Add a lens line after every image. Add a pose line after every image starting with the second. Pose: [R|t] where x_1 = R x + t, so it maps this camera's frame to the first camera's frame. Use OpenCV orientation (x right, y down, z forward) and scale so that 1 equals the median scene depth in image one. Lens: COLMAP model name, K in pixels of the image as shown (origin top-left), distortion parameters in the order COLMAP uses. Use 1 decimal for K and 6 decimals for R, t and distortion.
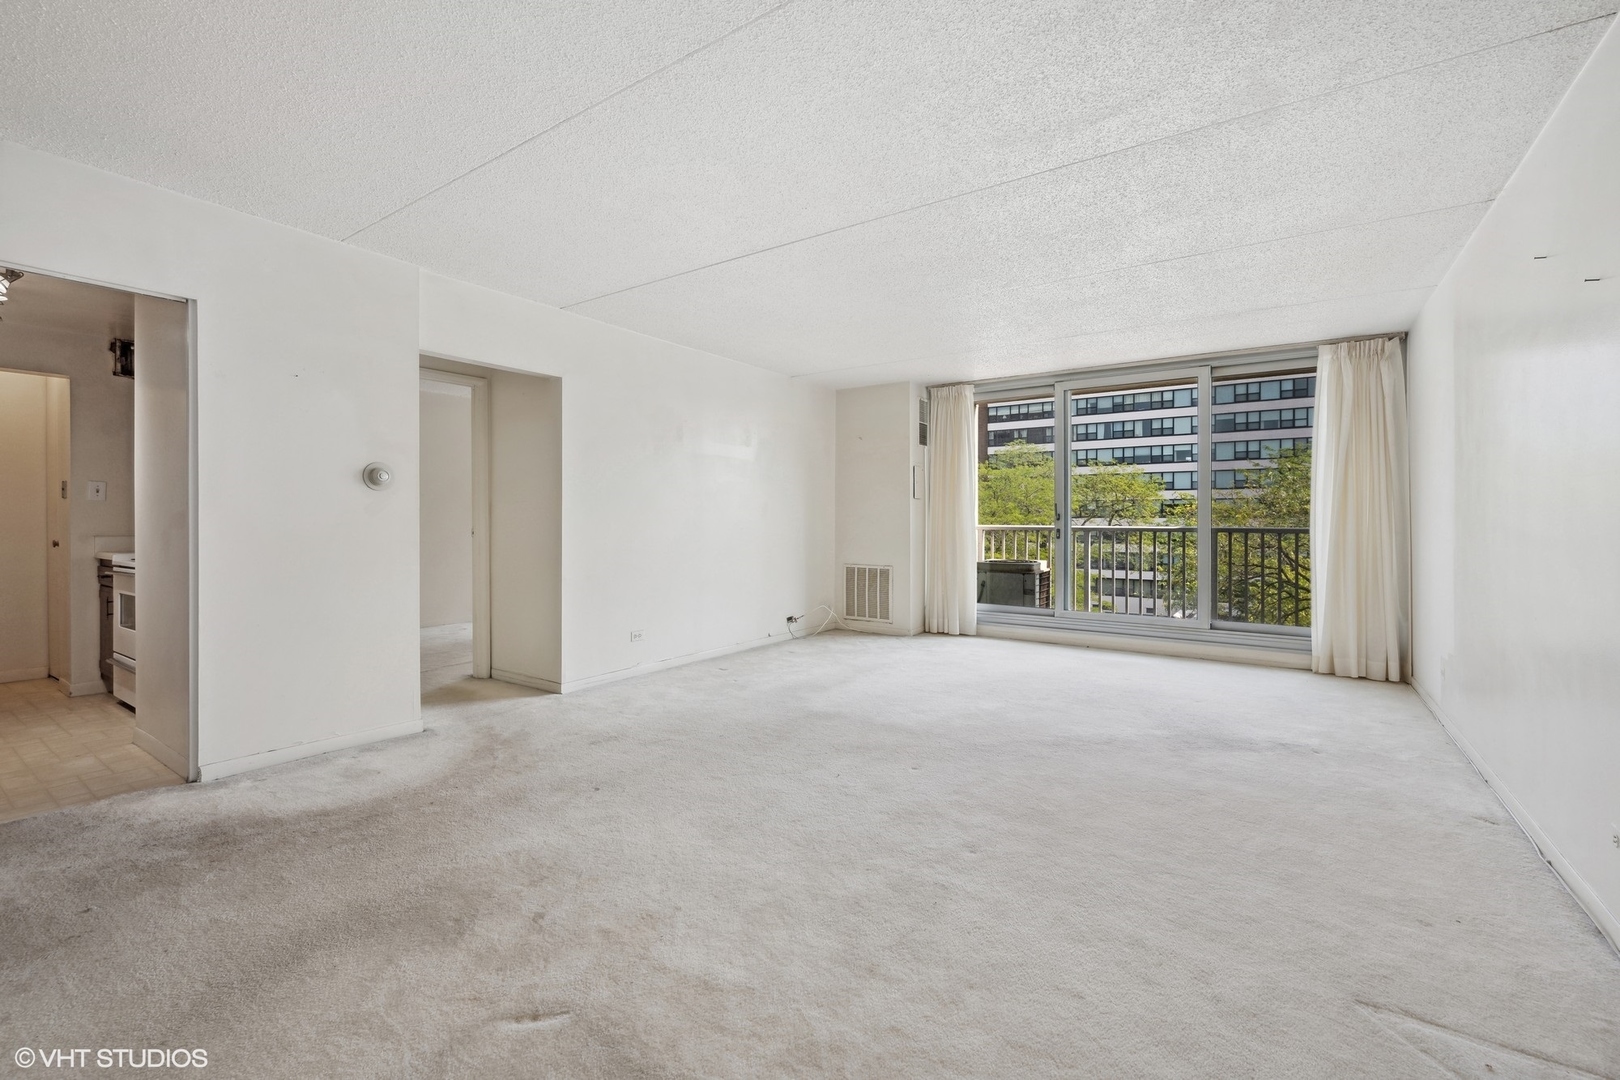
lens RADIAL K [[644.0, 0, 823.4], [0, 644.0, 528.5], [0, 0, 1]] dist [0.001442, 0.000232]
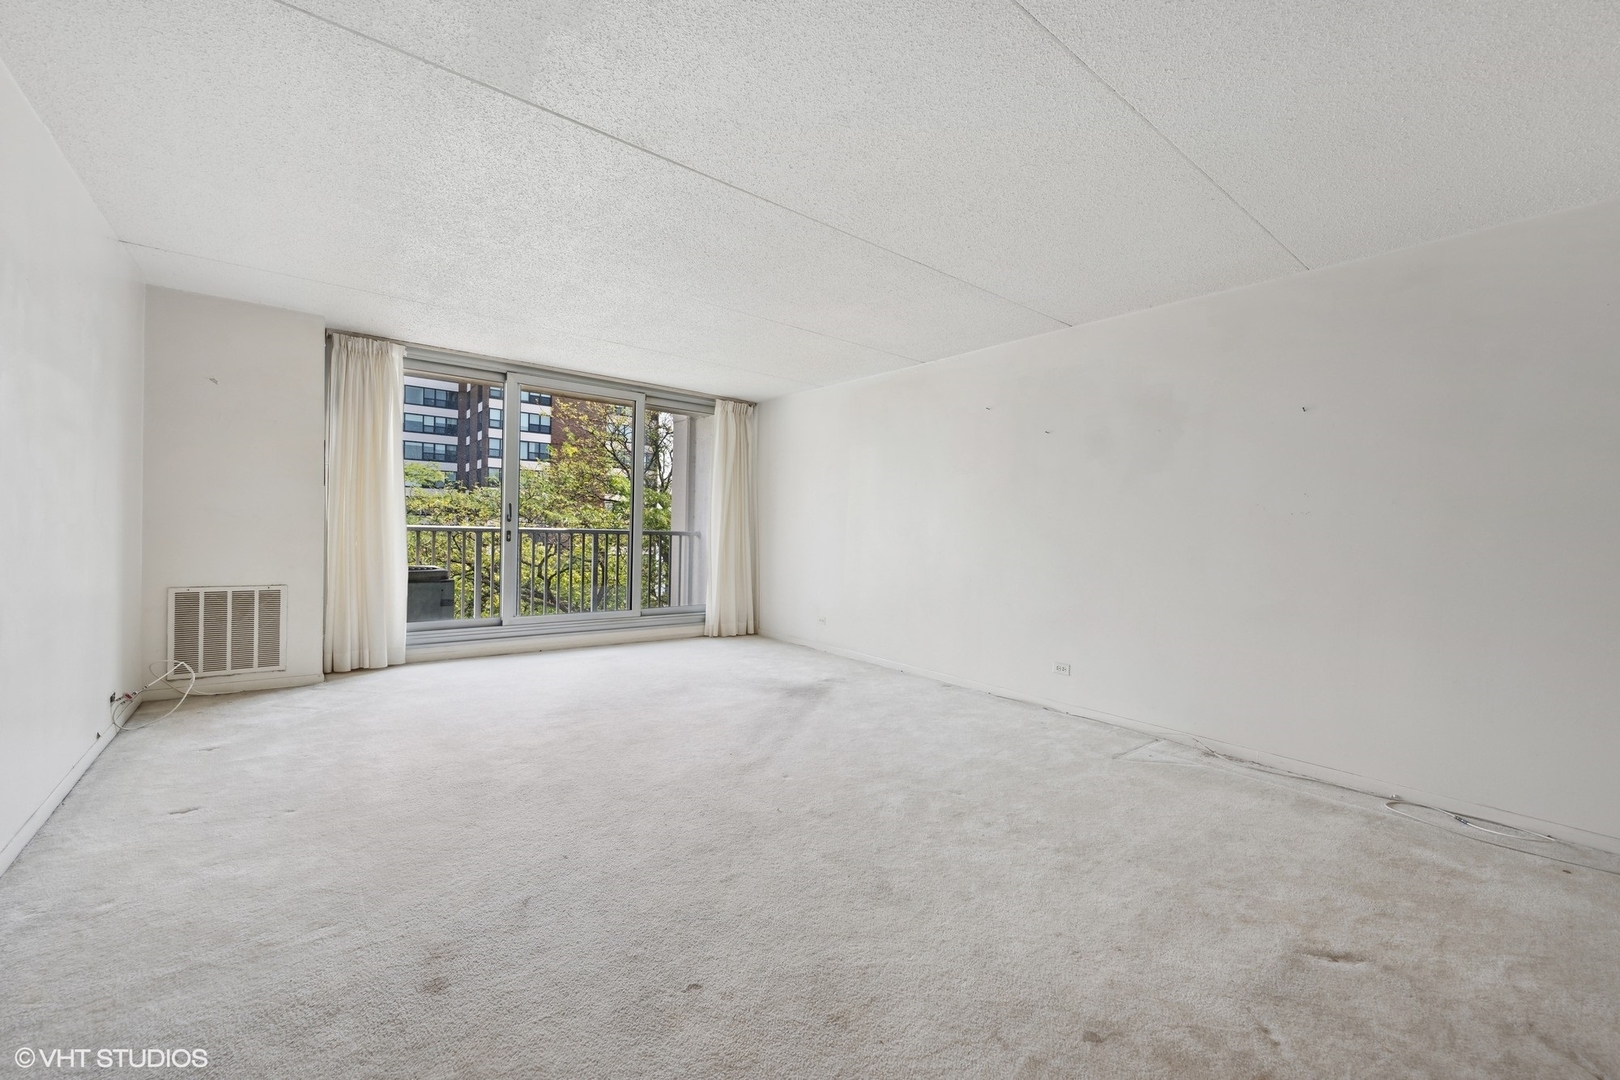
lens RADIAL K [[644.0, 0, 779.5], [0, 644.0, 537.6], [0, 0, 1]] dist [0.001442, 0.000232]
pose [[0.338316, -0.006487, 0.941010, -0.350127], [-0.012220, 0.999862, 0.011286, -0.004080], [-0.940953, -0.015317, 0.338189, 0.294987]]
